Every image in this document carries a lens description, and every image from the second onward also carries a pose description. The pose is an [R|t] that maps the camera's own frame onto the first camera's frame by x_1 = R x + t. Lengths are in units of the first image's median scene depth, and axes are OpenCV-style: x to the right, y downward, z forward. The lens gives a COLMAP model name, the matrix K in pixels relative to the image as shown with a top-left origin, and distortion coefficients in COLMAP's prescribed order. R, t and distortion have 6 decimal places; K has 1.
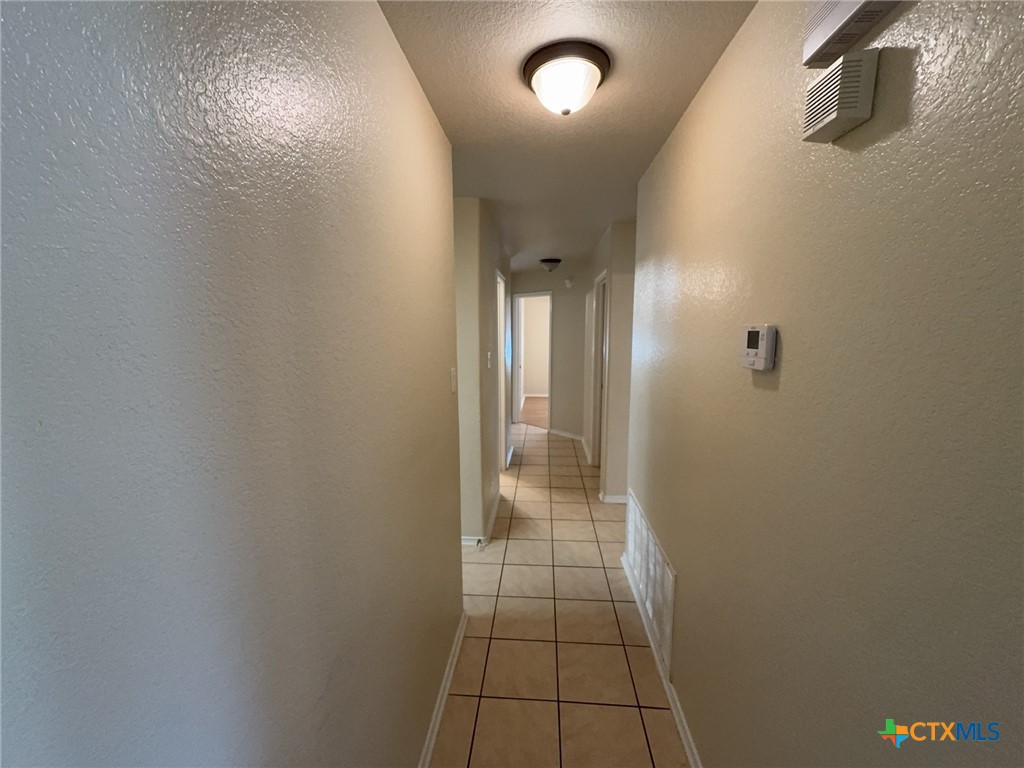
lens RADIAL K [[410.9, 0, 512.7], [0, 410.9, 385.7], [0, 0, 1]] dist [-0.000255, -0.000323]
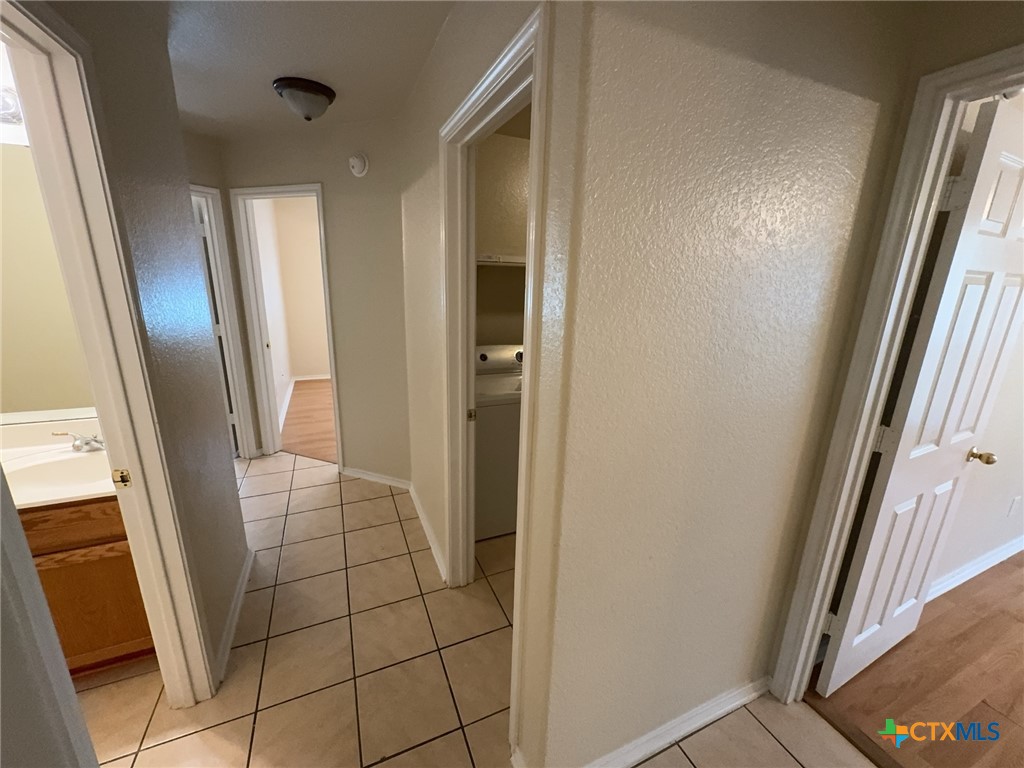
lens RADIAL K [[410.9, 0, 512.3], [0, 410.9, 384.1], [0, 0, 1]] dist [-0.000255, -0.000323]
pose [[0.880987, -0.094087, 0.463692, 0.050739], [0.034694, 0.990237, 0.135010, -0.063474], [-0.471867, -0.102855, 0.875650, 0.472414]]
